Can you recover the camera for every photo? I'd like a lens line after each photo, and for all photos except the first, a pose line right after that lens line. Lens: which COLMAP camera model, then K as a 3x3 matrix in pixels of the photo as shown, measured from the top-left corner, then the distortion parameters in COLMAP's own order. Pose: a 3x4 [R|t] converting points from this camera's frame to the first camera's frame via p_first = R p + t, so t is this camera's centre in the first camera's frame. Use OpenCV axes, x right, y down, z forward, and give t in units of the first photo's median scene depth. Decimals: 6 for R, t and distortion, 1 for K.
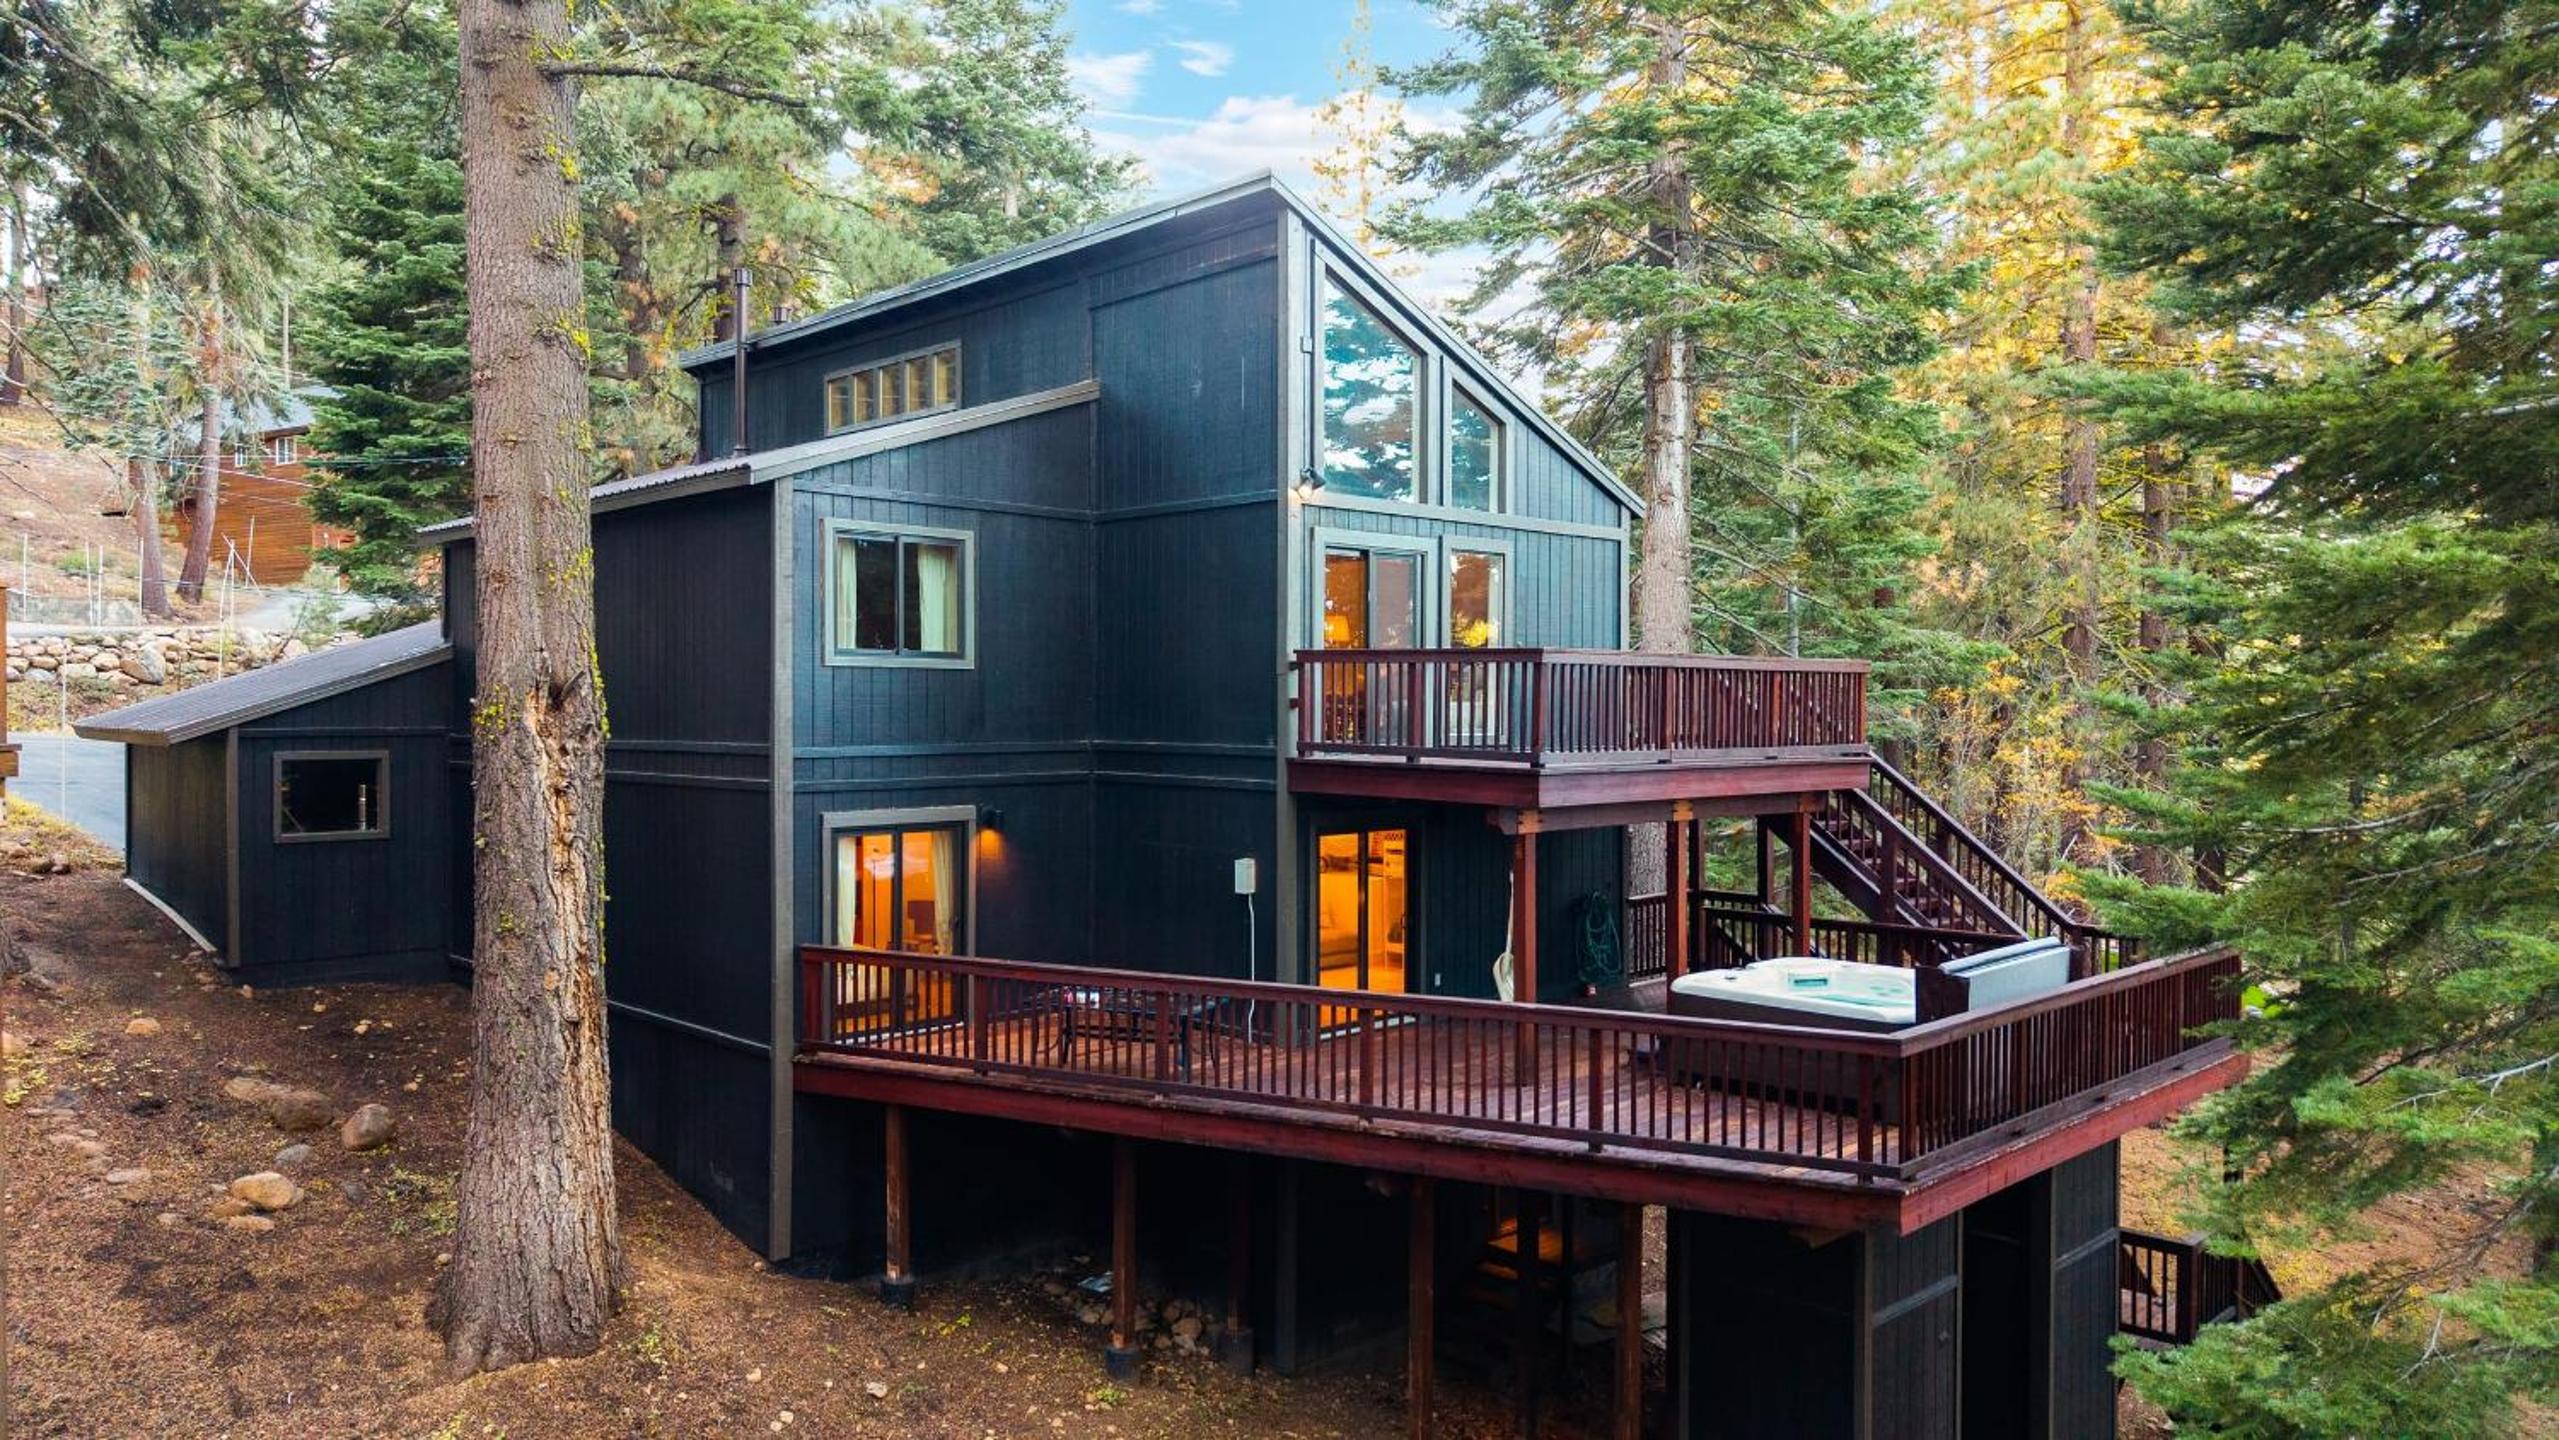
lens RADIAL K [[1717.2, 0, 1277.6], [0, 1717.2, 725.3], [0, 0, 1]] dist [0.028898, -0.030839]
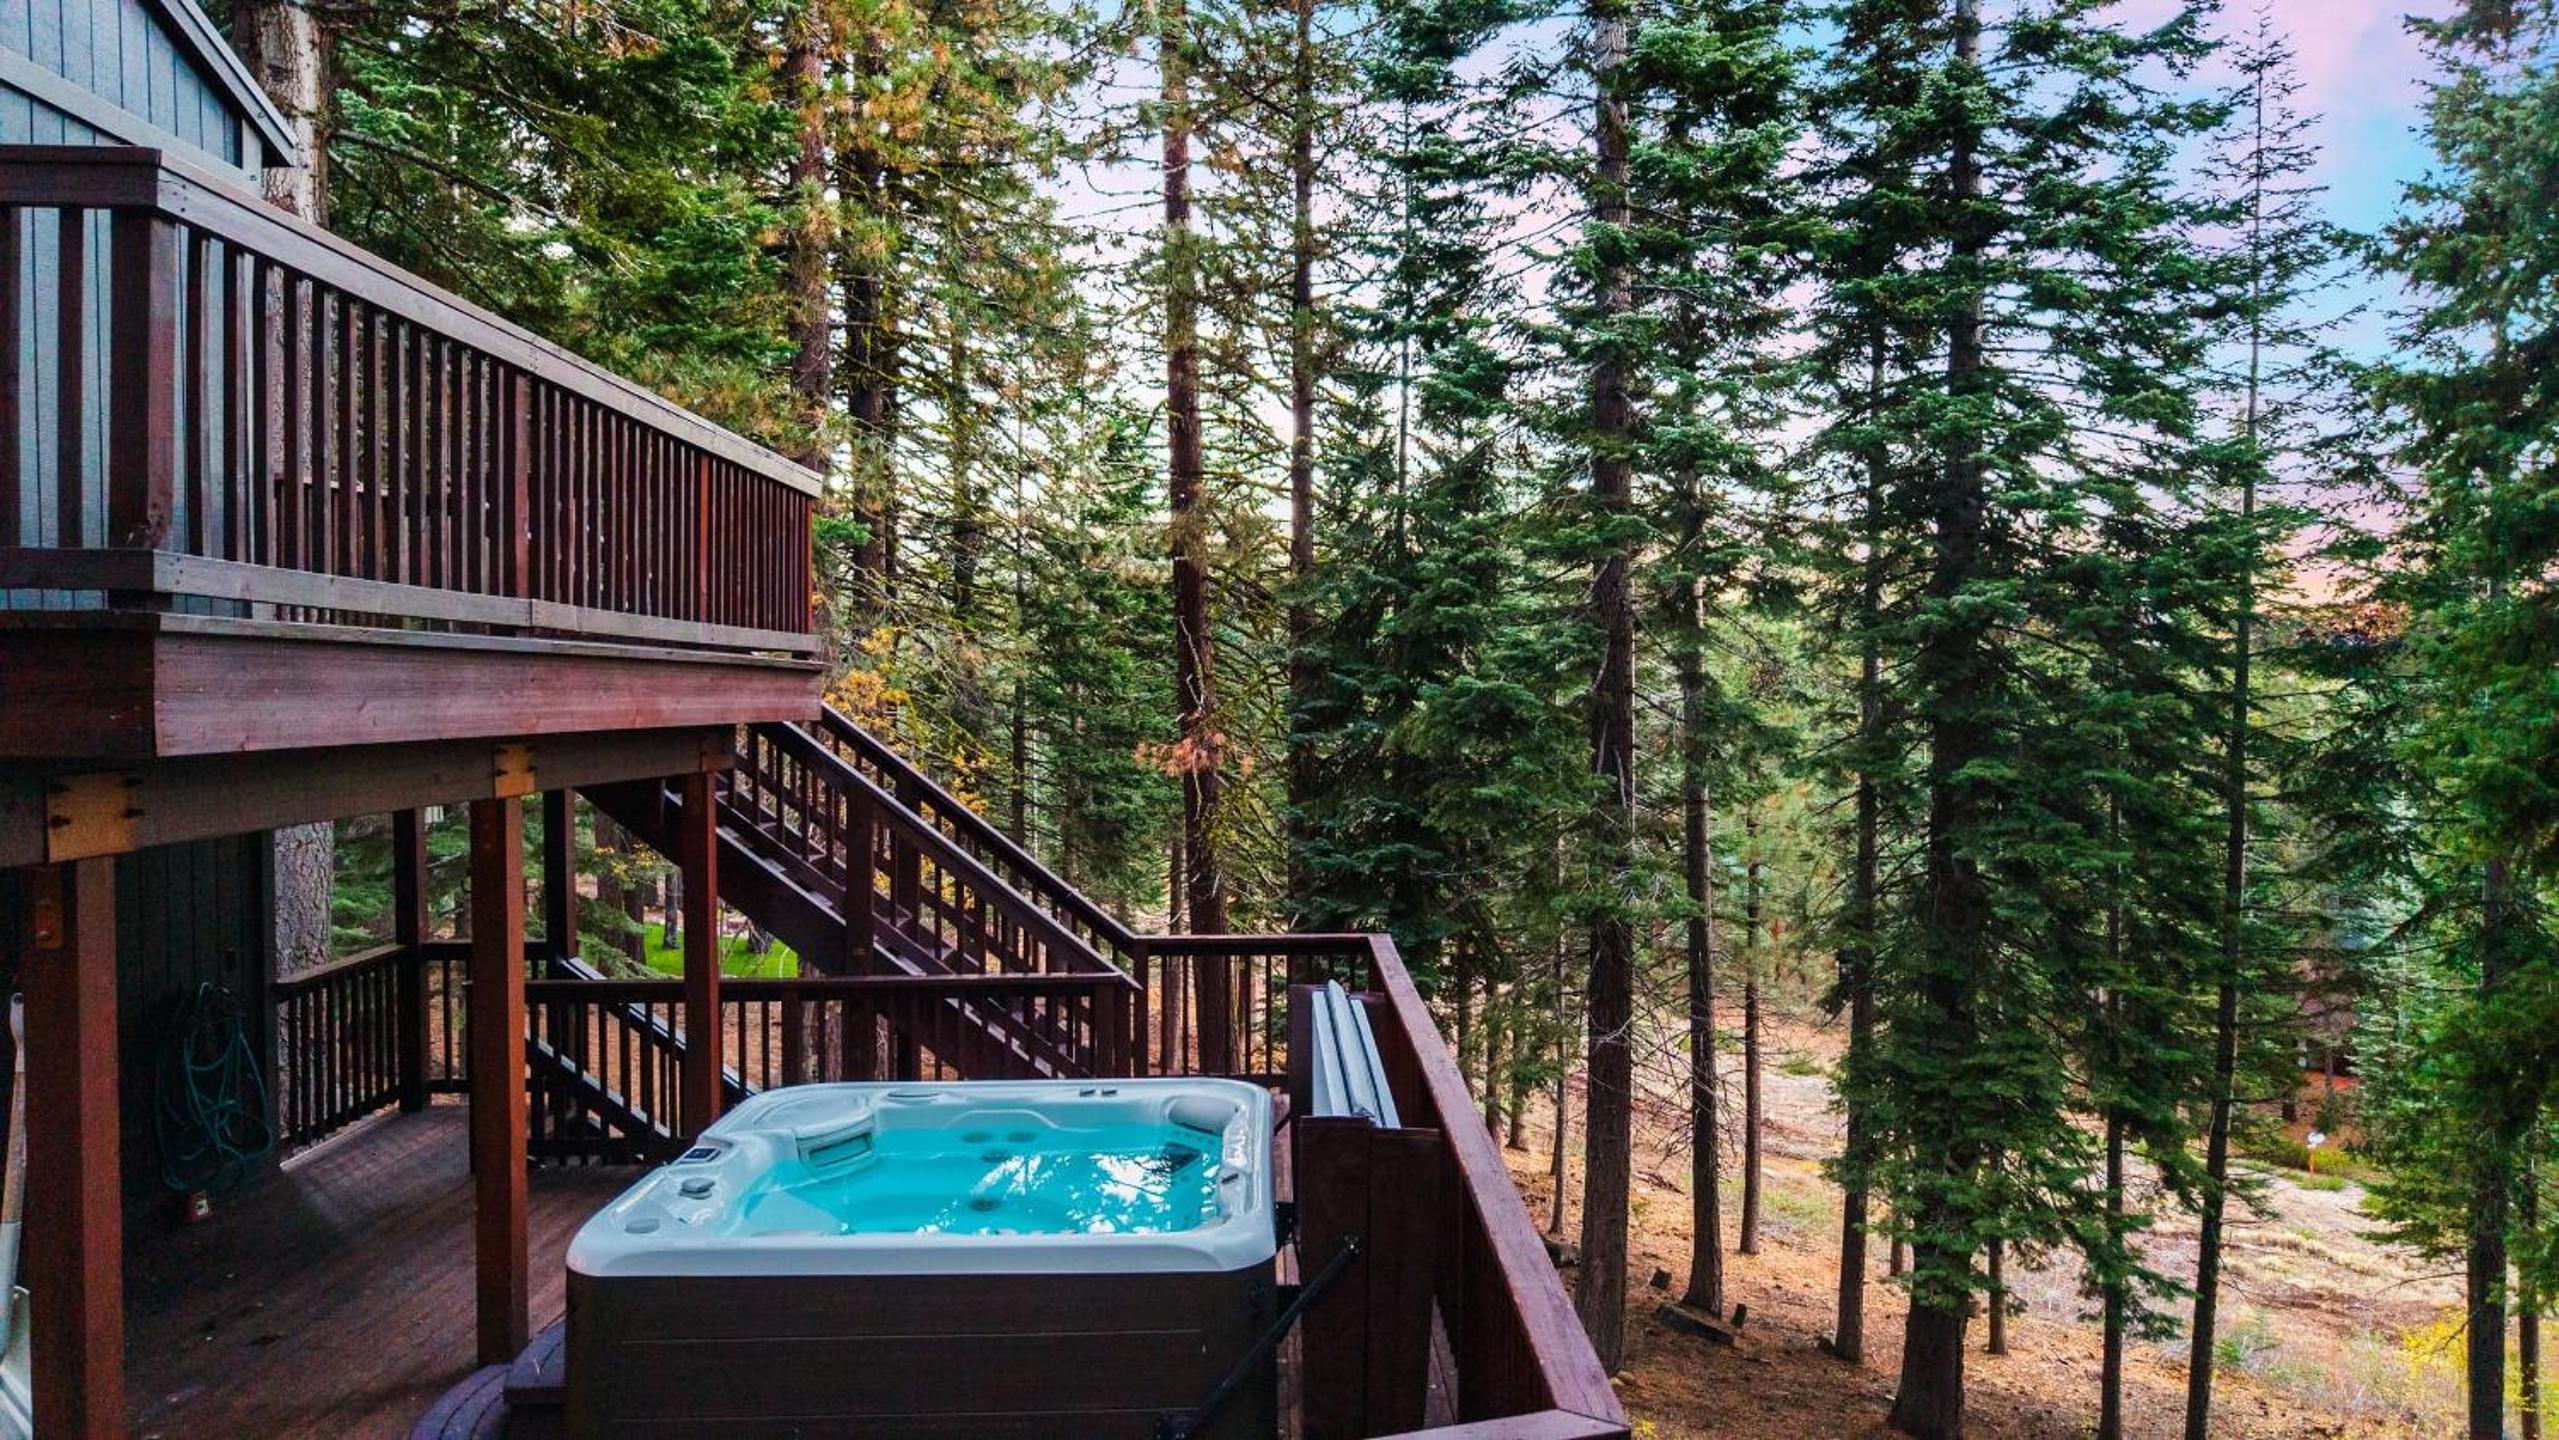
lens RADIAL K [[1717.2, 0, 1277.6], [0, 1717.2, 725.3], [0, 0, 1]] dist [0.028898, -0.030839]
pose [[0.693215, -0.016627, 0.720539, 0.062172], [0.004126, 0.999809, 0.019101, 0.029133], [-0.720719, -0.010269, 0.693151, 0.529274]]
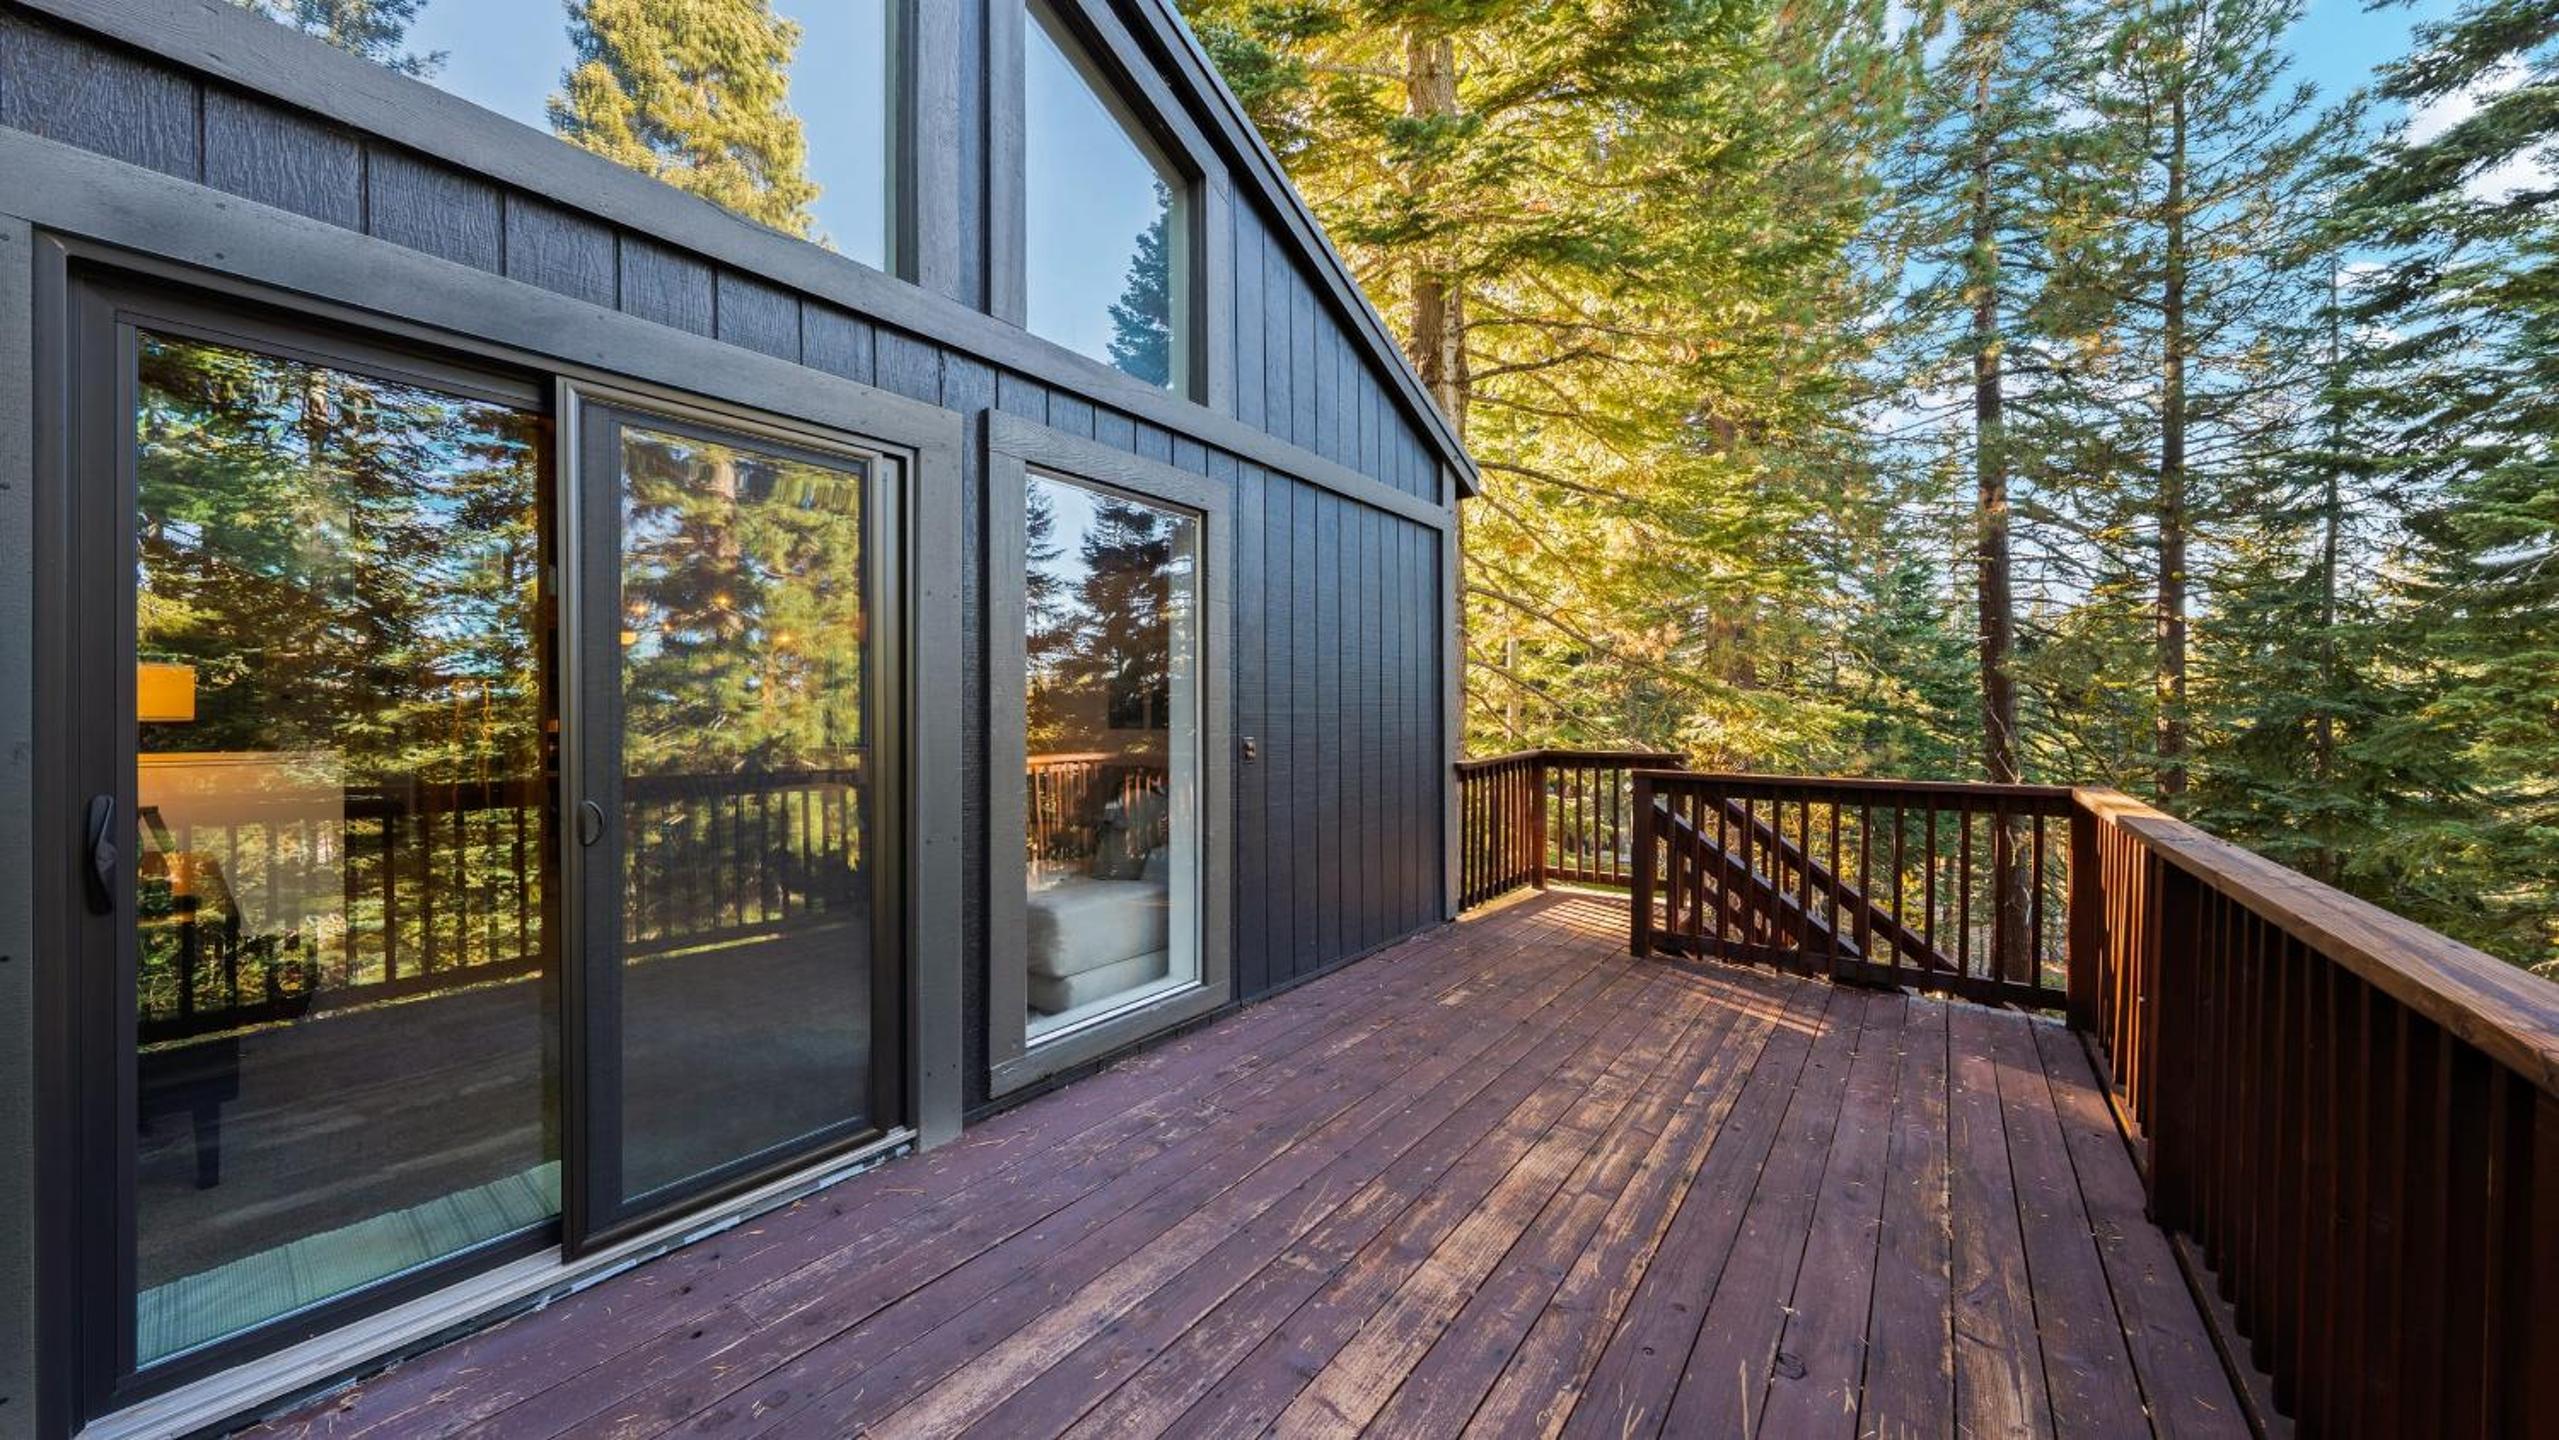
lens RADIAL K [[872.9, 0, 1280.1], [0, 872.9, 715.4], [0, 0, 1]] dist [-0.000735, 0.000402]
pose [[0.988963, -0.007529, 0.147971, 0.121635], [0.008568, 0.999943, -0.006390, -0.054249], [-0.147915, 0.007588, 0.988971, 0.821419]]
